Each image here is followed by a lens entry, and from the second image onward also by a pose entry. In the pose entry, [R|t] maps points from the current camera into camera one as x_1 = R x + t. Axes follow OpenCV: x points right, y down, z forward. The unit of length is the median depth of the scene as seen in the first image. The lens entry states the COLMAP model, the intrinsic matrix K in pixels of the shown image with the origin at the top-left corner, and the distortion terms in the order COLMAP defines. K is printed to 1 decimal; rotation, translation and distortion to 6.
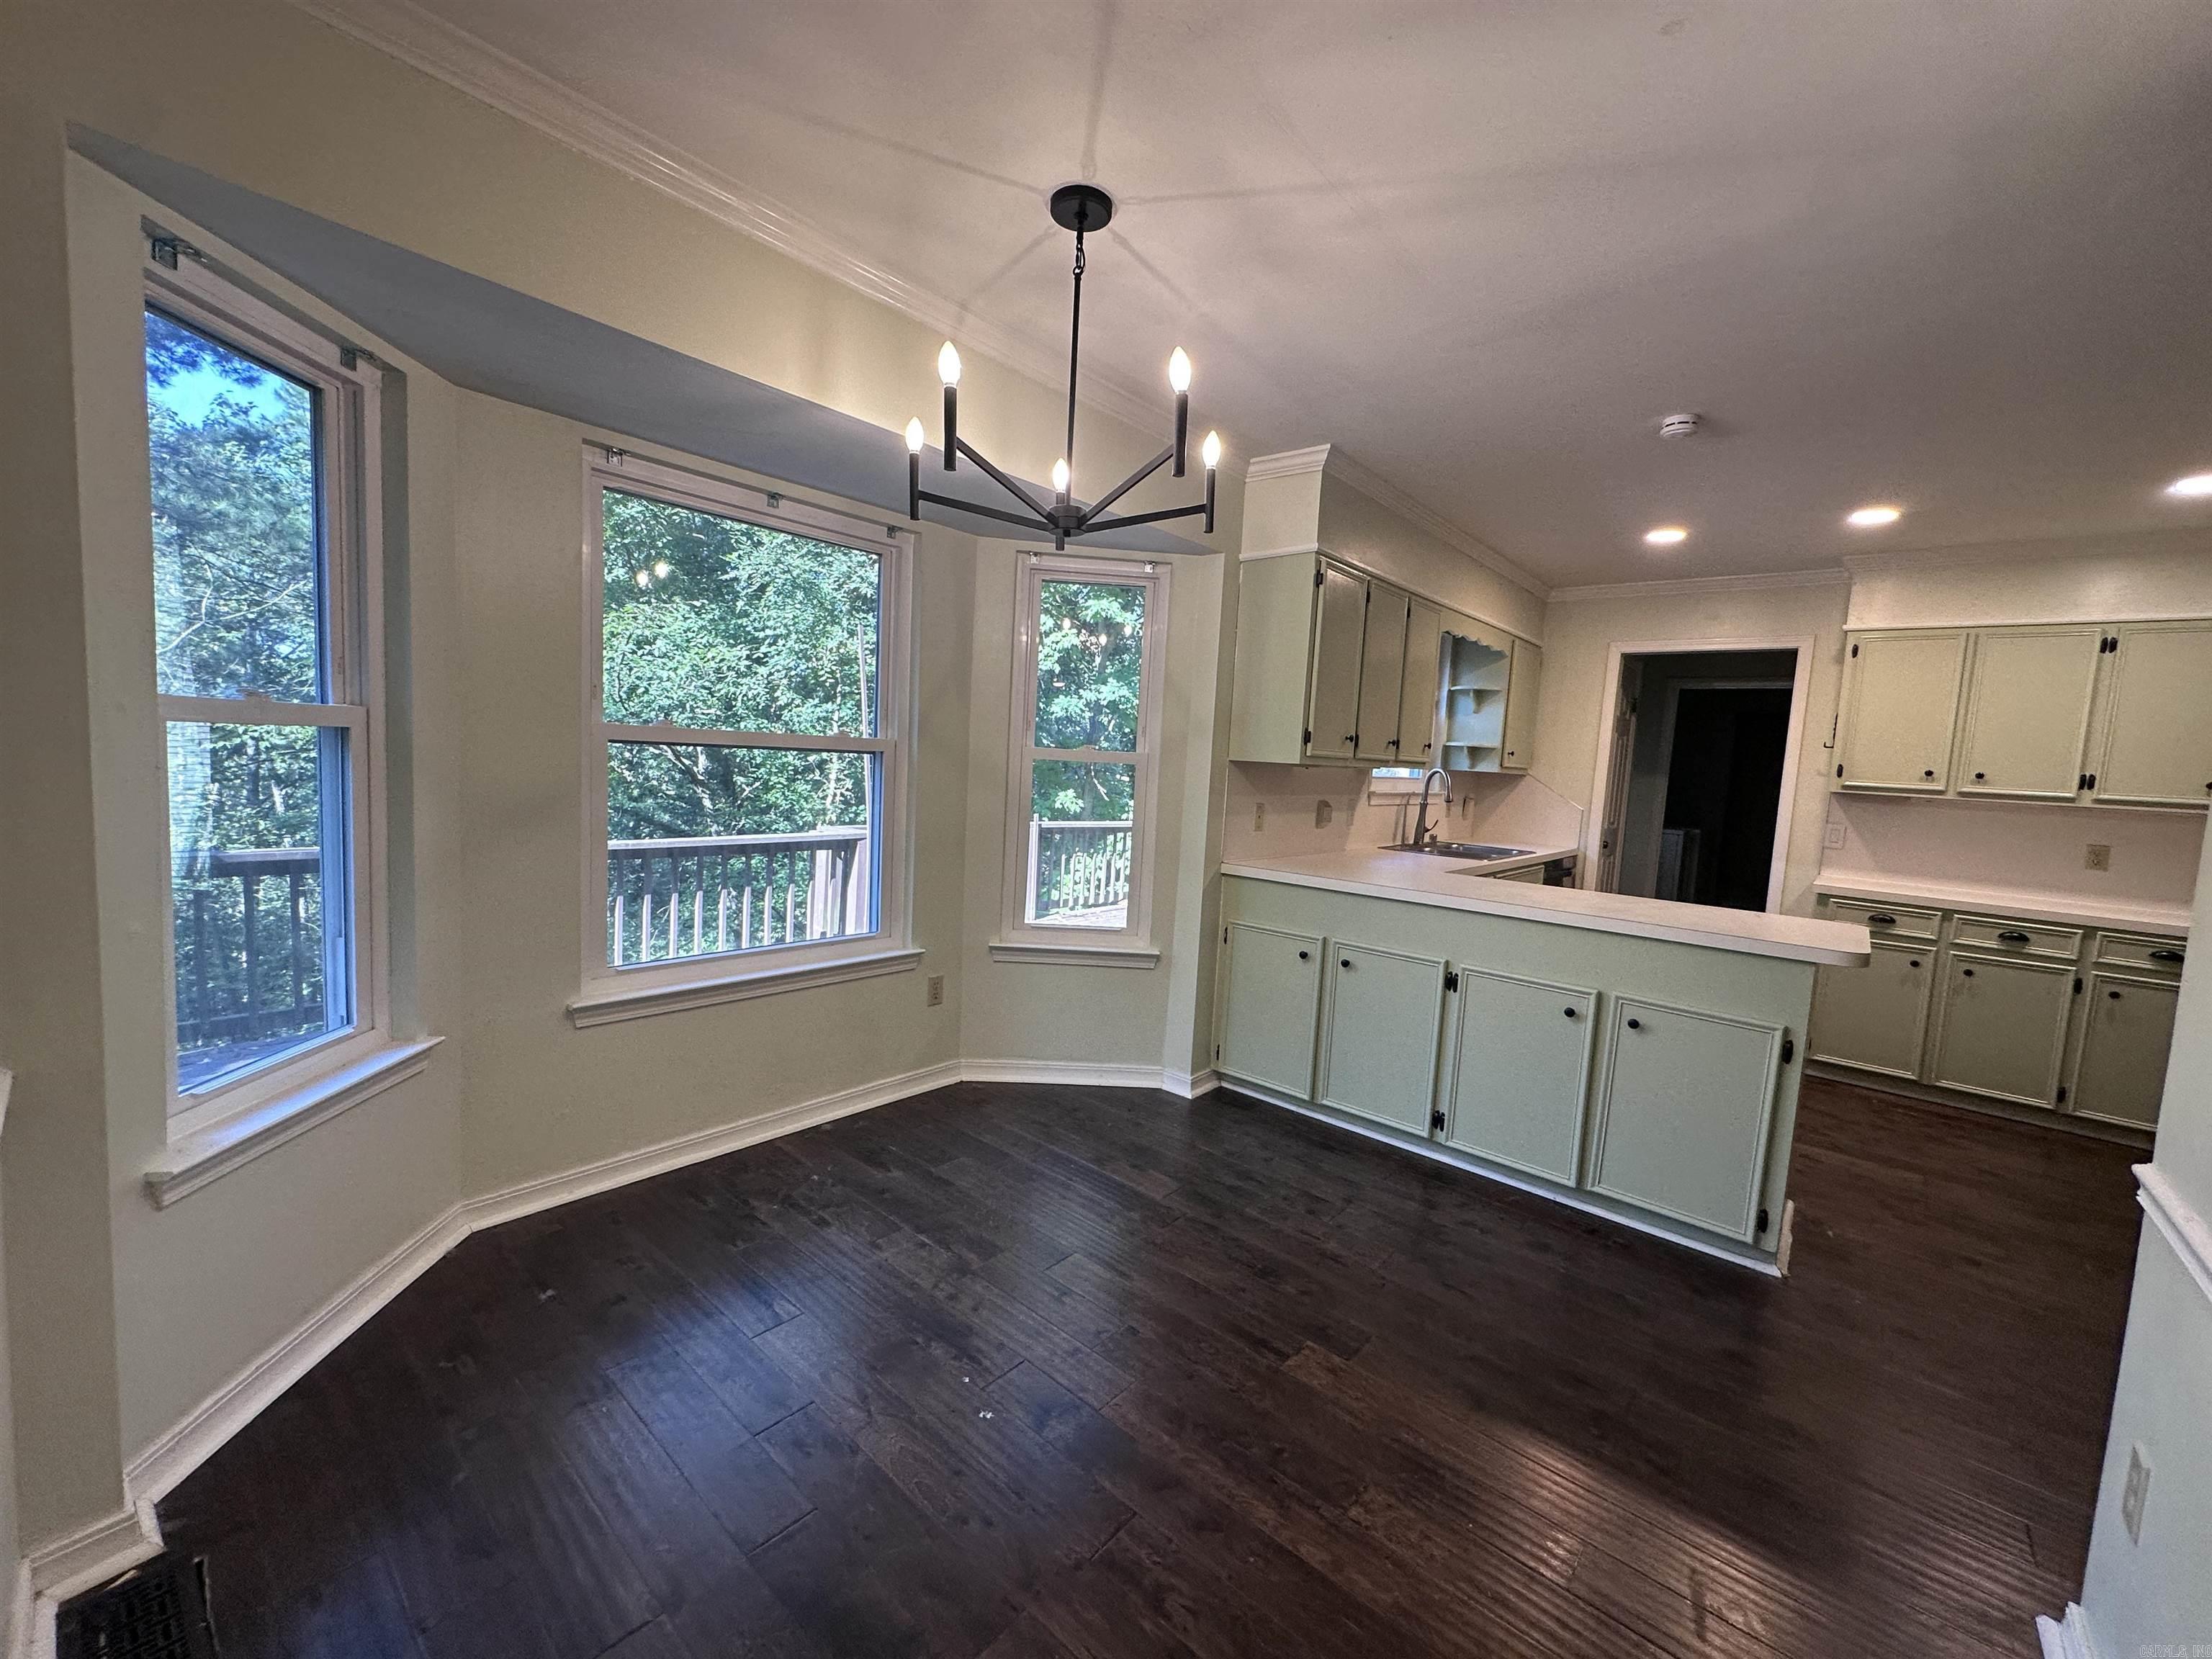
lens RADIAL K [[882.5, 0, 1110.7], [0, 882.5, 829.5], [0, 0, 1]] dist [-0.001513, 0.000834]
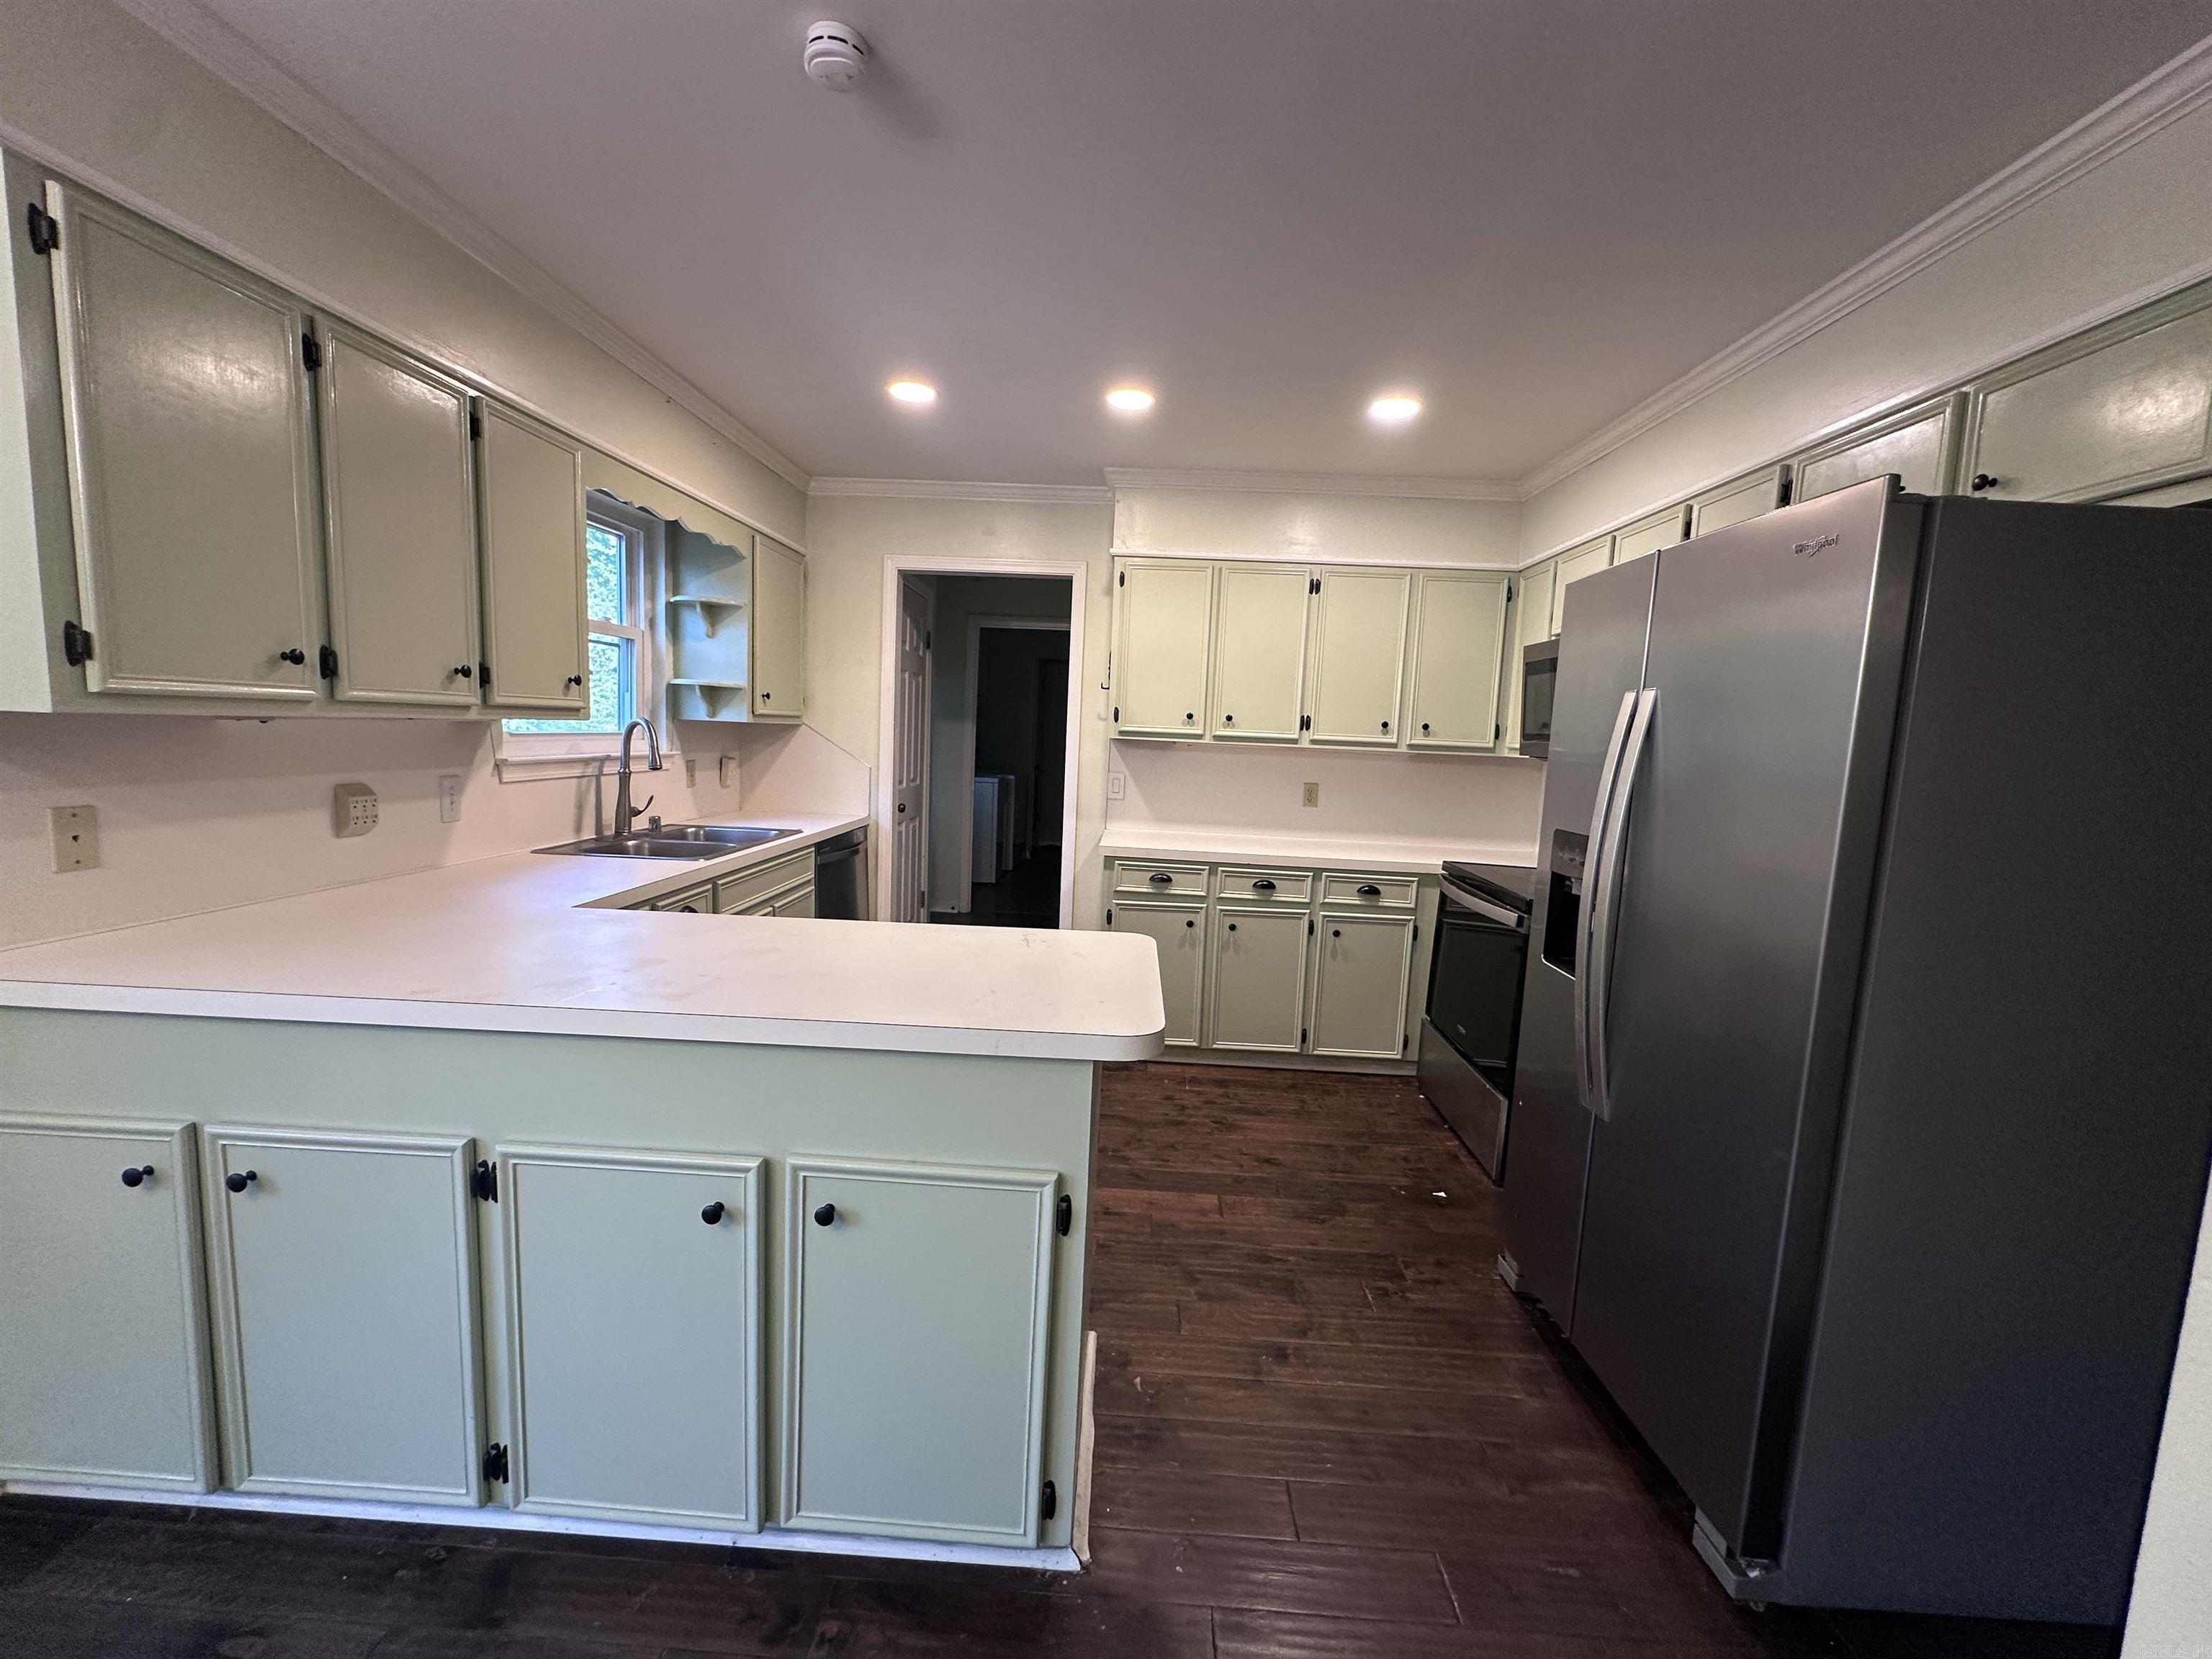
lens RADIAL K [[882.5, 0, 1104.1], [0, 882.5, 828.4], [0, 0, 1]] dist [-0.001513, 0.000834]
pose [[0.782956, -0.091077, 0.615374, 0.272772], [0.056131, 0.995532, 0.075924, -0.021354], [-0.619539, -0.024903, 0.784571, 0.322592]]
